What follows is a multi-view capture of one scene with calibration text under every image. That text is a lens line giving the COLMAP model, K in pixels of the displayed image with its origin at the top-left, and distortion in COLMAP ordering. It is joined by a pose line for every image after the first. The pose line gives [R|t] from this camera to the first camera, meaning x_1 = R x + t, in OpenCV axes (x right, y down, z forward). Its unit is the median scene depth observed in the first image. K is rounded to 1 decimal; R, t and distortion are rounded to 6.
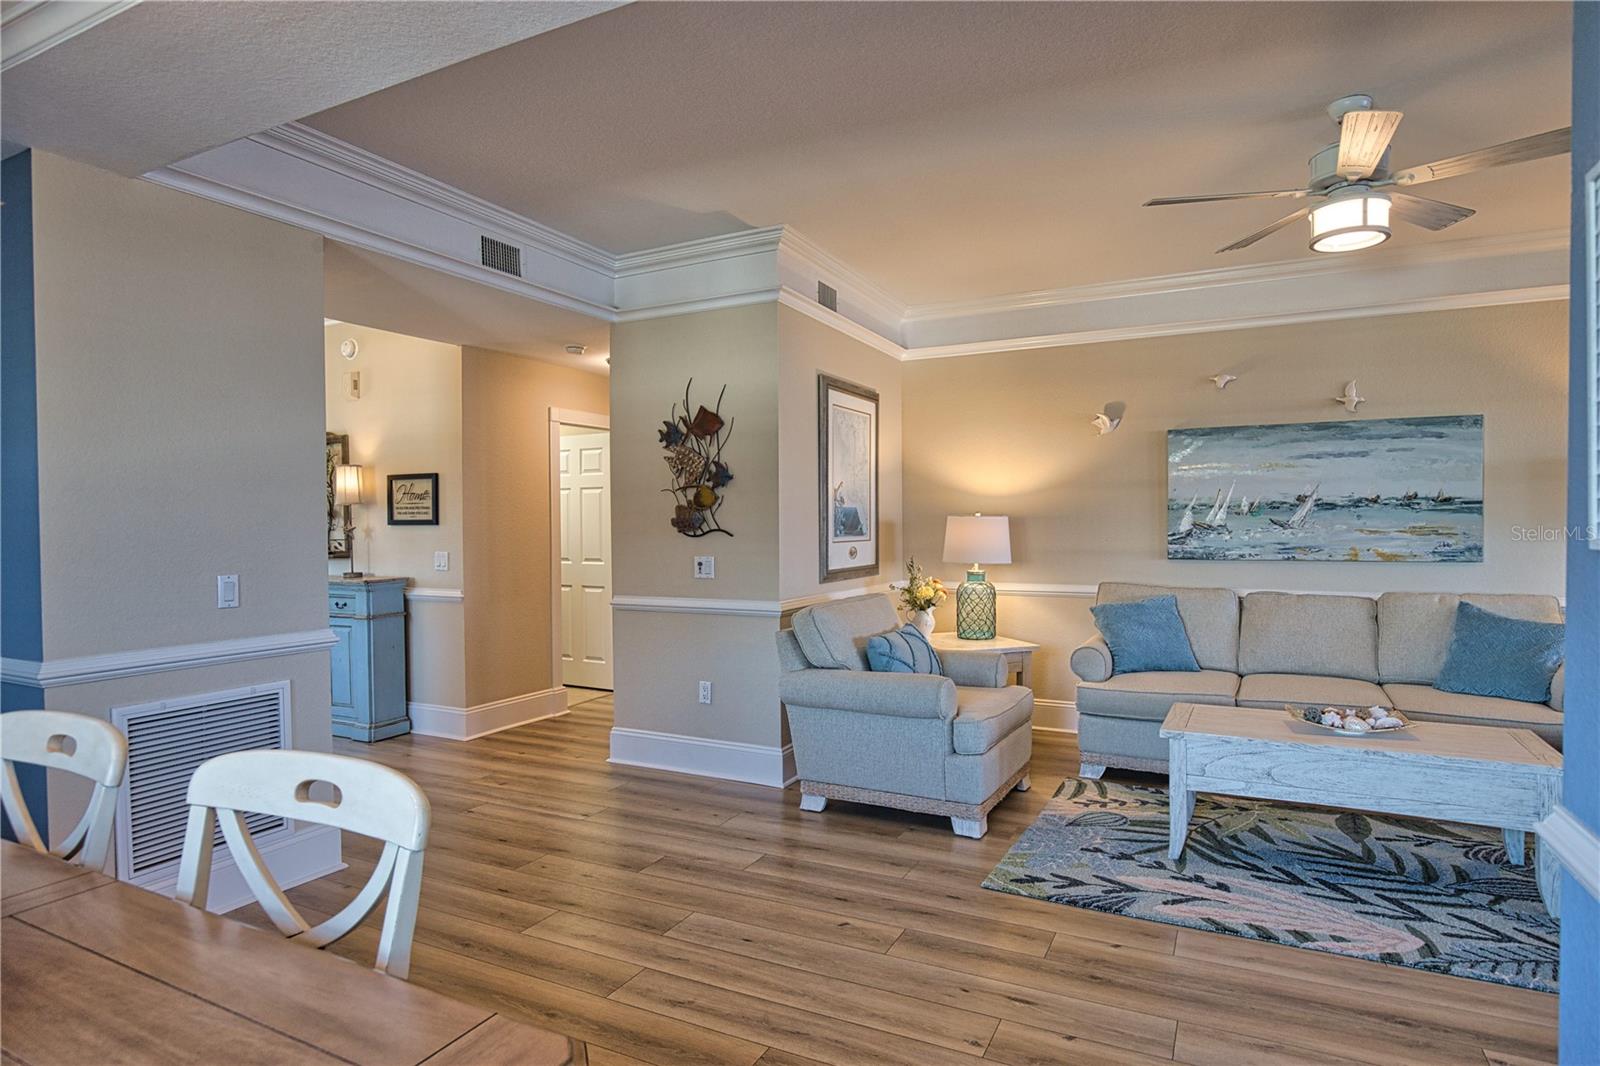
lens RADIAL K [[882.8, 0, 810.9], [0, 882.8, 542.2], [0, 0, 1]] dist [-0.012268, 0.001996]
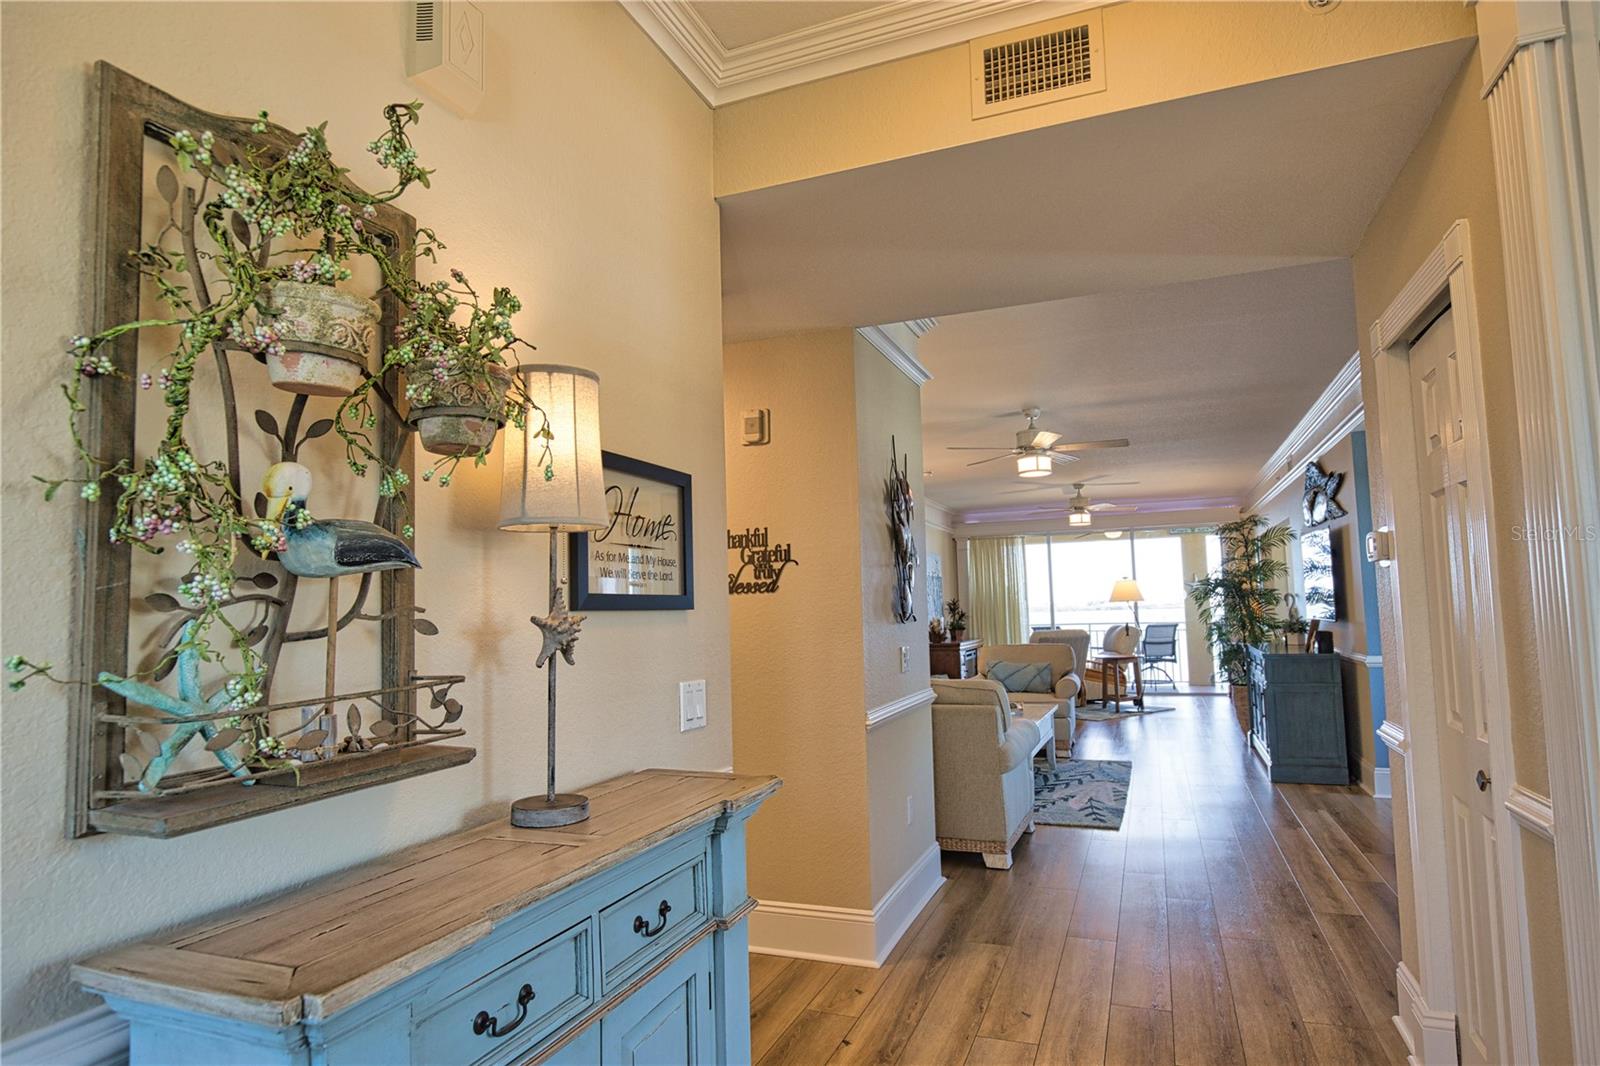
lens RADIAL K [[882.8, 0, 810.9], [0, 882.8, 542.2], [0, 0, 1]] dist [-0.012268, 0.001996]
pose [[-0.093643, 0.085988, 0.991886, -1.429298], [0.048130, 0.995490, -0.081756, -0.026300], [-0.994442, 0.040084, -0.097359, 1.735536]]
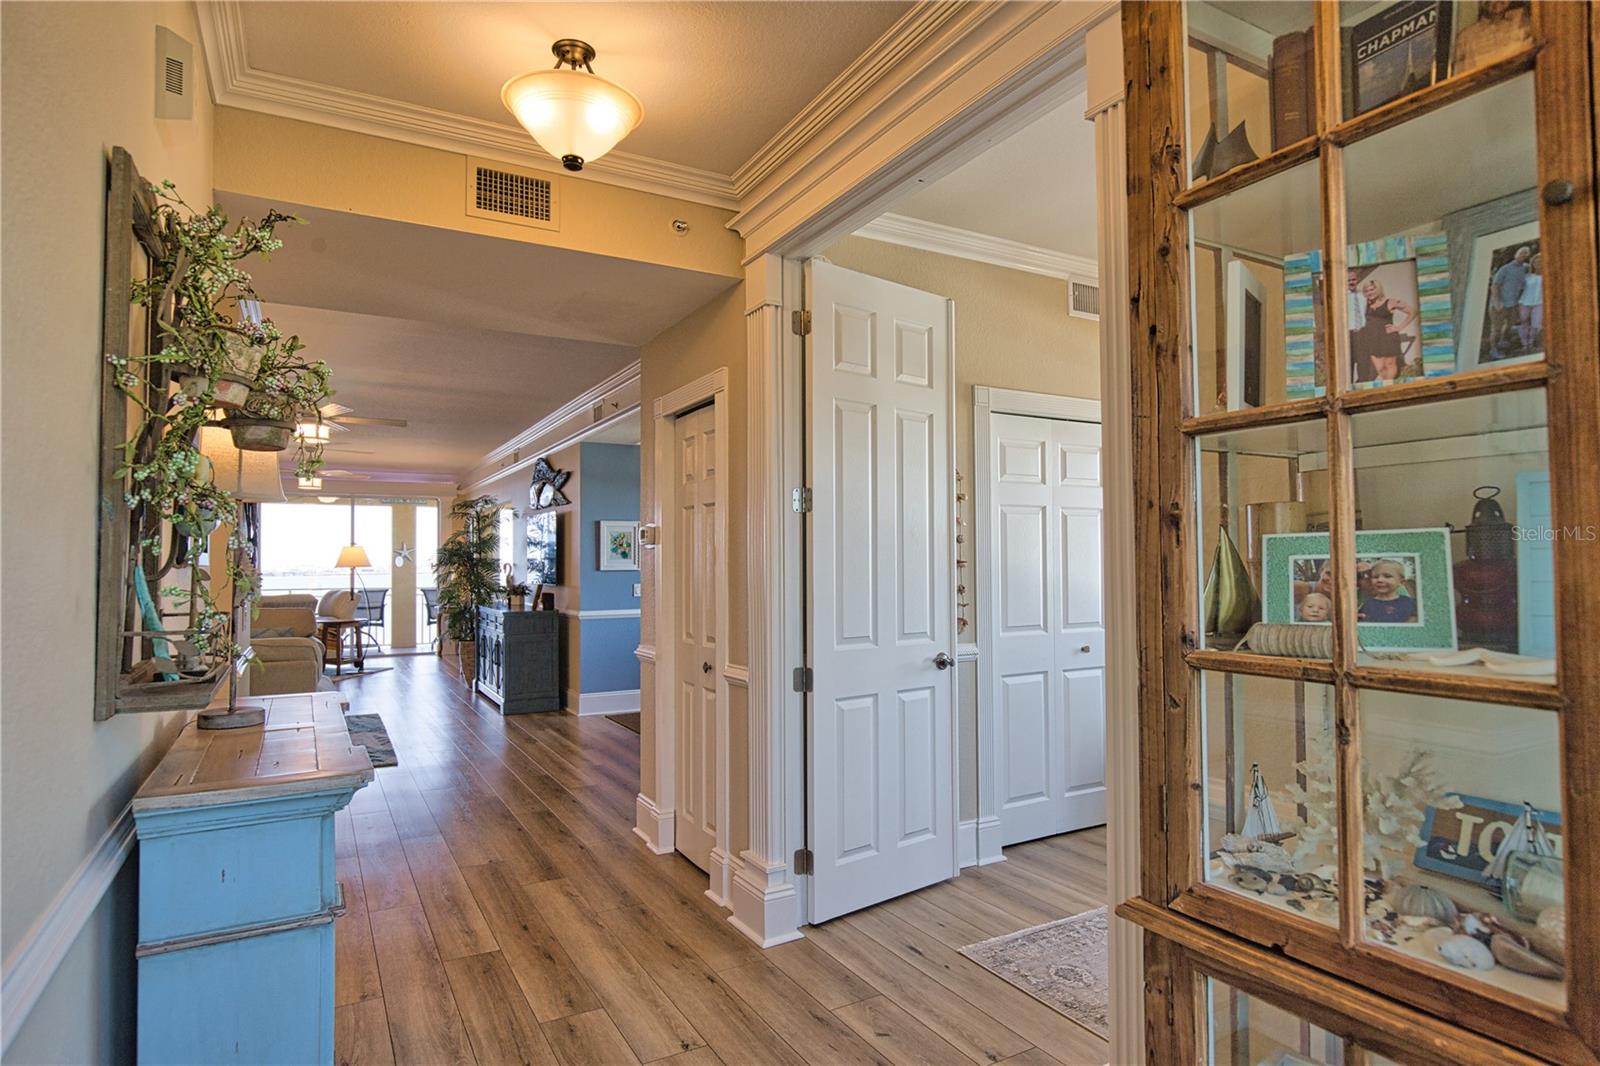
lens RADIAL K [[882.8, 0, 810.9], [0, 882.8, 542.2], [0, 0, 1]] dist [-0.012268, 0.001996]
pose [[-0.830579, 0.026851, 0.556253, -1.603833], [0.025083, 0.999627, -0.010800, -0.033655], [-0.556336, 0.004983, -0.830943, 2.096944]]
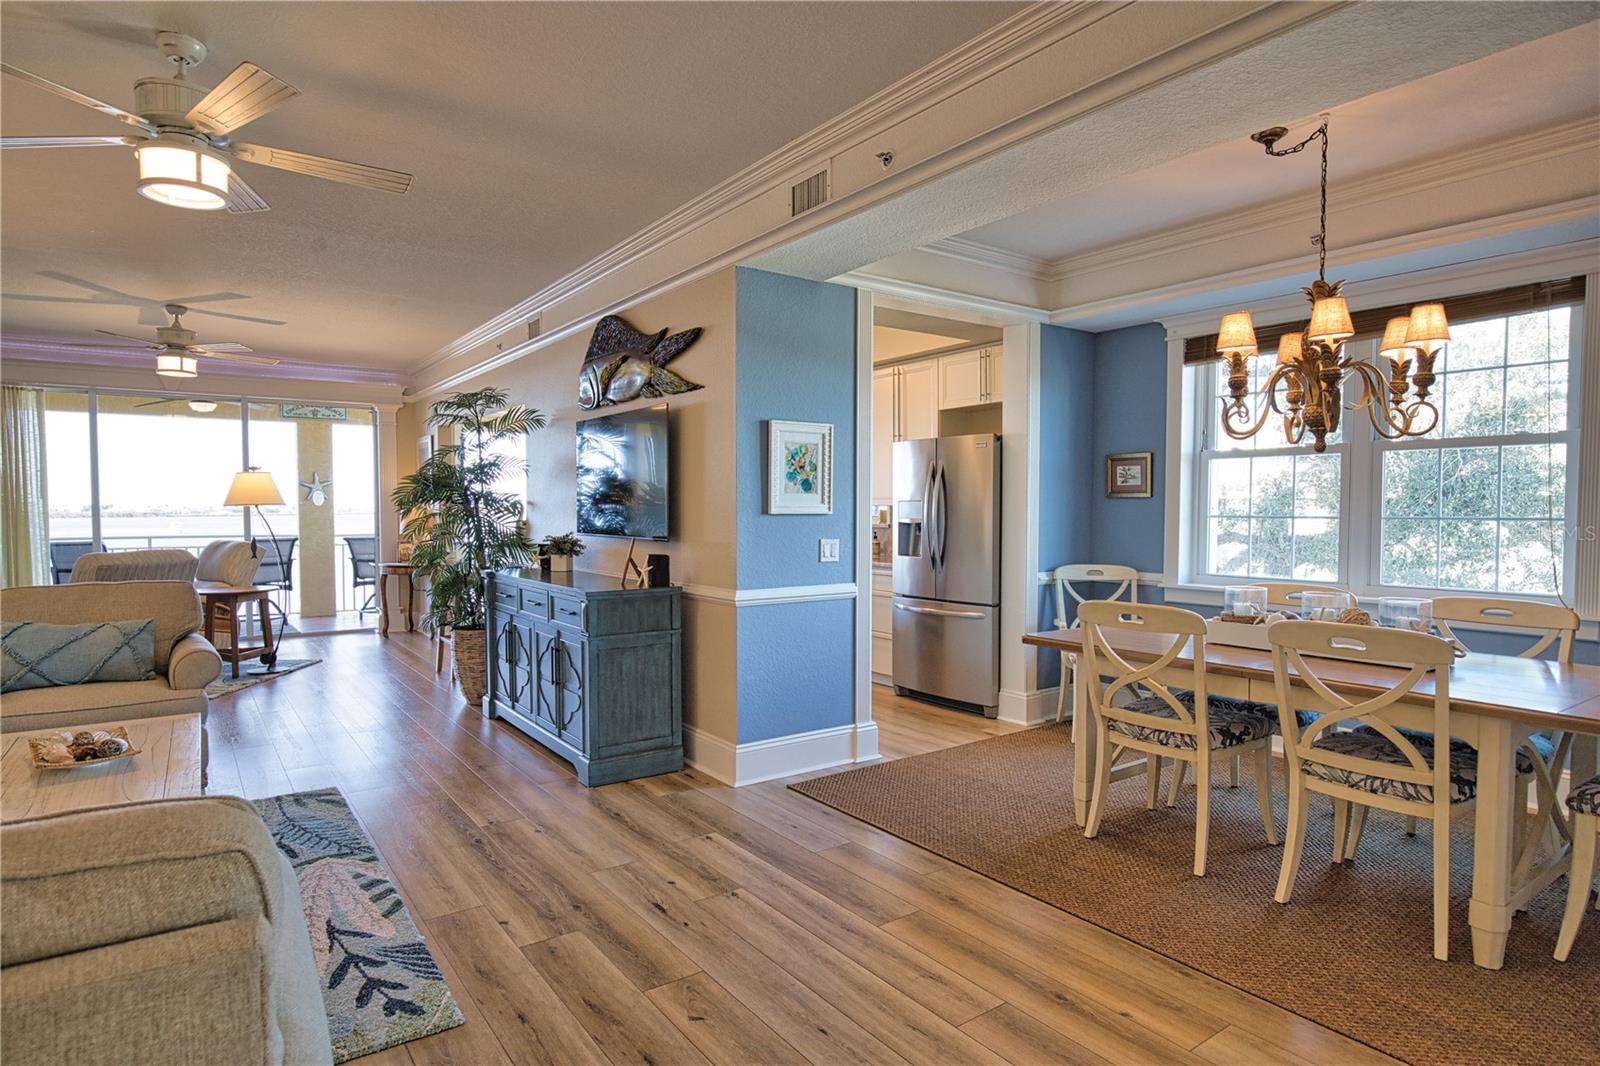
lens RADIAL K [[882.8, 0, 810.9], [0, 882.8, 542.2], [0, 0, 1]] dist [-0.012268, 0.001996]
pose [[-0.886699, -0.011861, 0.462196, -0.377224], [0.014653, 0.998448, 0.053733, -0.023727], [-0.462116, 0.054417, -0.885149, 1.502213]]
